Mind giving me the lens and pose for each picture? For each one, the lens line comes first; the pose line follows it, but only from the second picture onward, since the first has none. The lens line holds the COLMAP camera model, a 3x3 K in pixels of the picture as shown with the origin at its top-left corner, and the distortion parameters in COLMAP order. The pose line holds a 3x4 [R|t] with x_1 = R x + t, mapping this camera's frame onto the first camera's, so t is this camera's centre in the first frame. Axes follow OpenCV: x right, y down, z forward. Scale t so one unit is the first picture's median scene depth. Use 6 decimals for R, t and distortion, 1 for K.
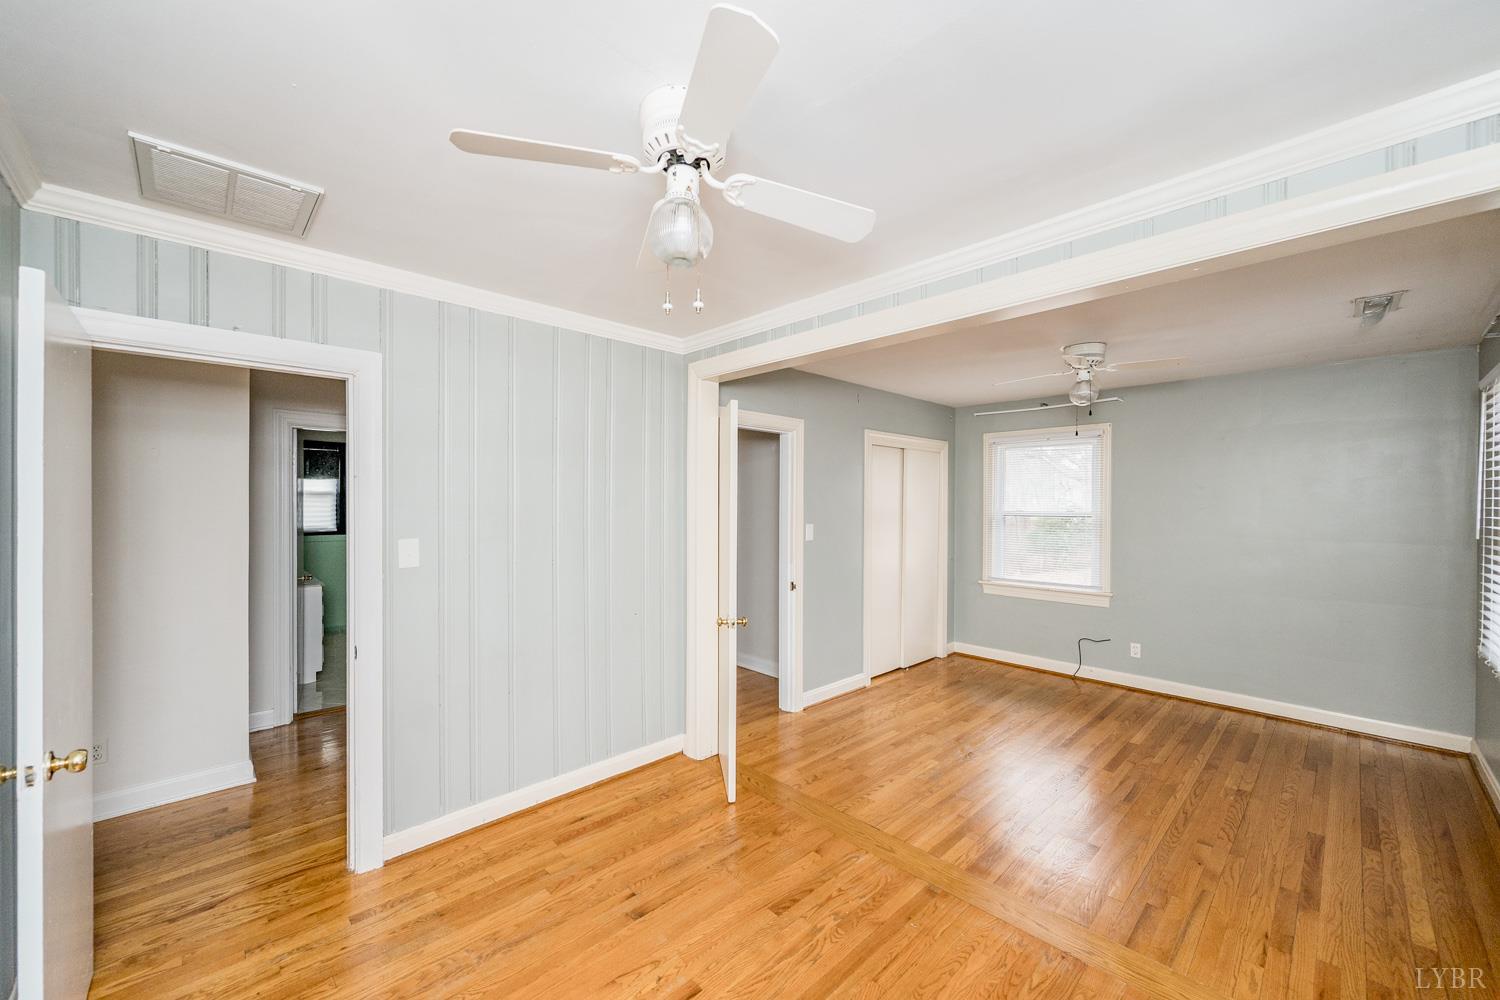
lens RADIAL K [[589.0, 0, 744.7], [0, 589.0, 500.7], [0, 0, 1]] dist [0.000356, -0.000681]
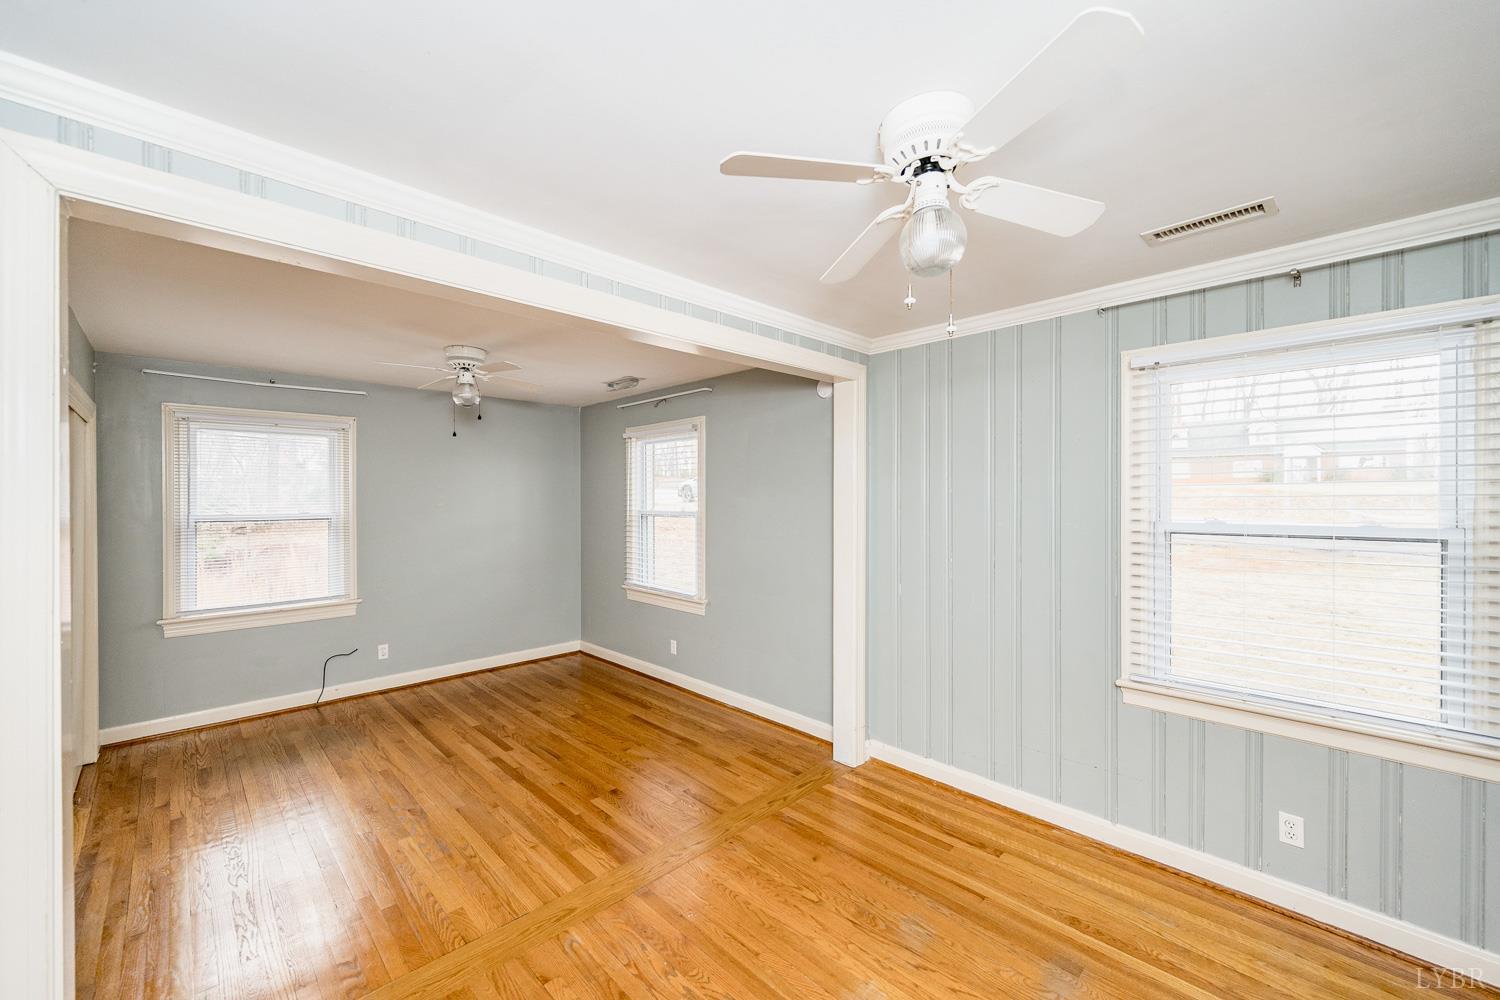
lens RADIAL K [[589.0, 0, 744.7], [0, 589.0, 500.7], [0, 0, 1]] dist [0.000356, -0.000681]
pose [[-0.016451, -0.010499, 0.999810, -0.388541], [-0.001907, 0.999943, 0.010469, -0.013034], [-0.999863, -0.001734, -0.016470, 0.476426]]
